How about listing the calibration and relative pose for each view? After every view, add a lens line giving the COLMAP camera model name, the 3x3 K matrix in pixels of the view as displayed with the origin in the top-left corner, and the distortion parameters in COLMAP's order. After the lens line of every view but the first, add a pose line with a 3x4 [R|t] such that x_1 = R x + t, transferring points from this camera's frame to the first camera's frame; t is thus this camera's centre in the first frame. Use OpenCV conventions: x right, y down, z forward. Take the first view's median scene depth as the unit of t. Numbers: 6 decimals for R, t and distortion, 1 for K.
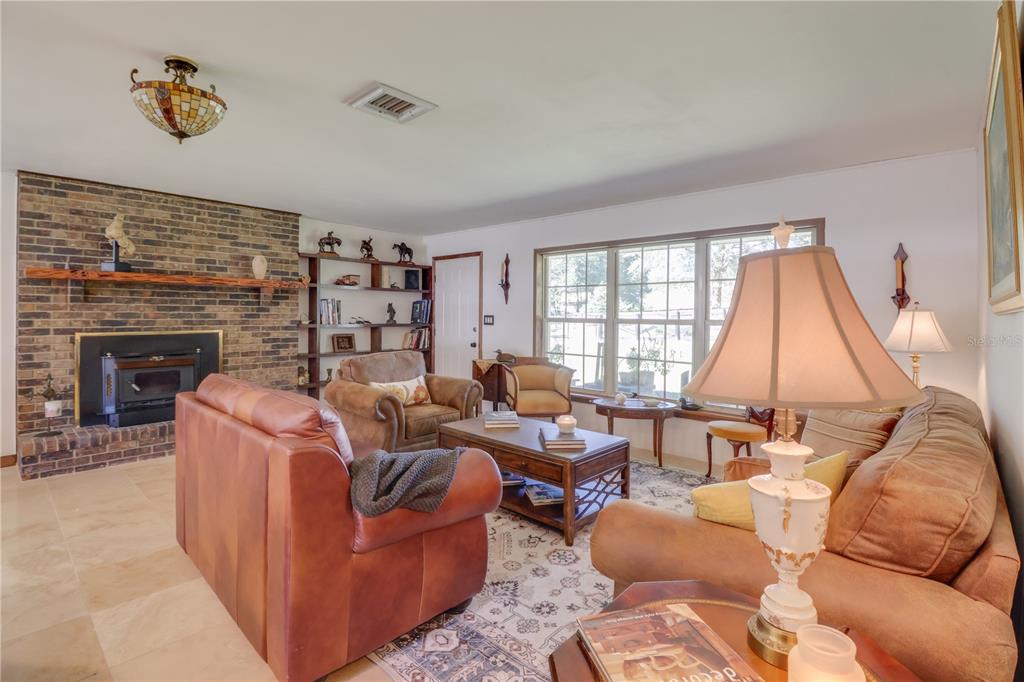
lens RADIAL K [[481.0, 0, 513.3], [0, 481.0, 316.0], [0, 0, 1]] dist [-0.001008, -0.000094]
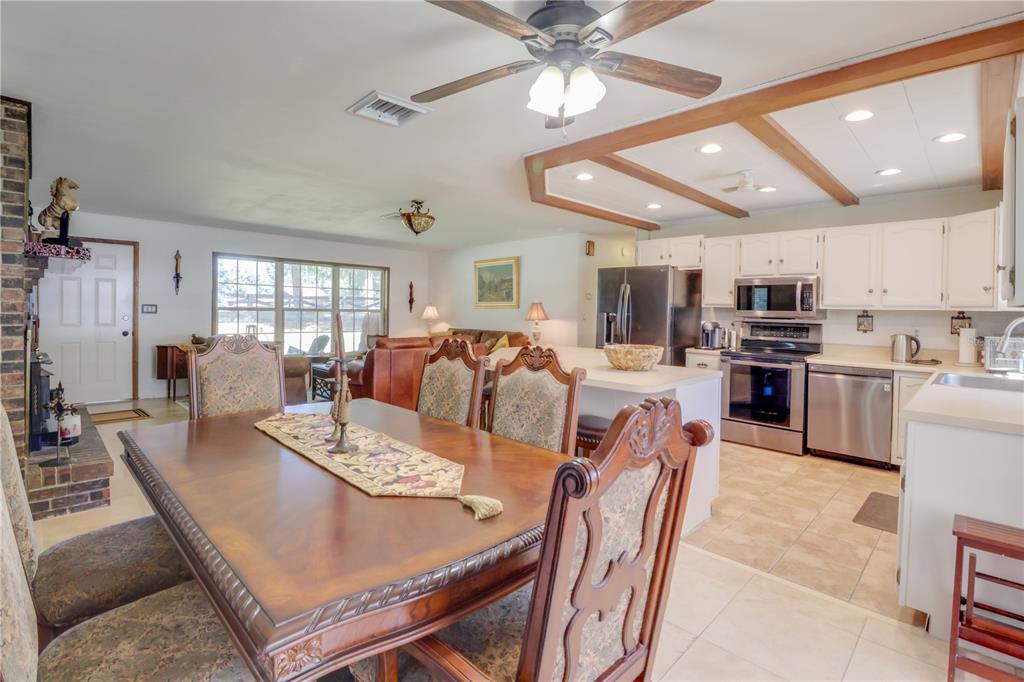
lens RADIAL K [[481.0, 0, 513.3], [0, 481.0, 316.0], [0, 0, 1]] dist [-0.001008, -0.000094]
pose [[0.031257, -0.022758, 0.999252, -1.124188], [-0.017057, 0.999583, 0.023299, -0.014477], [-0.999366, -0.017772, 0.030856, 0.170997]]
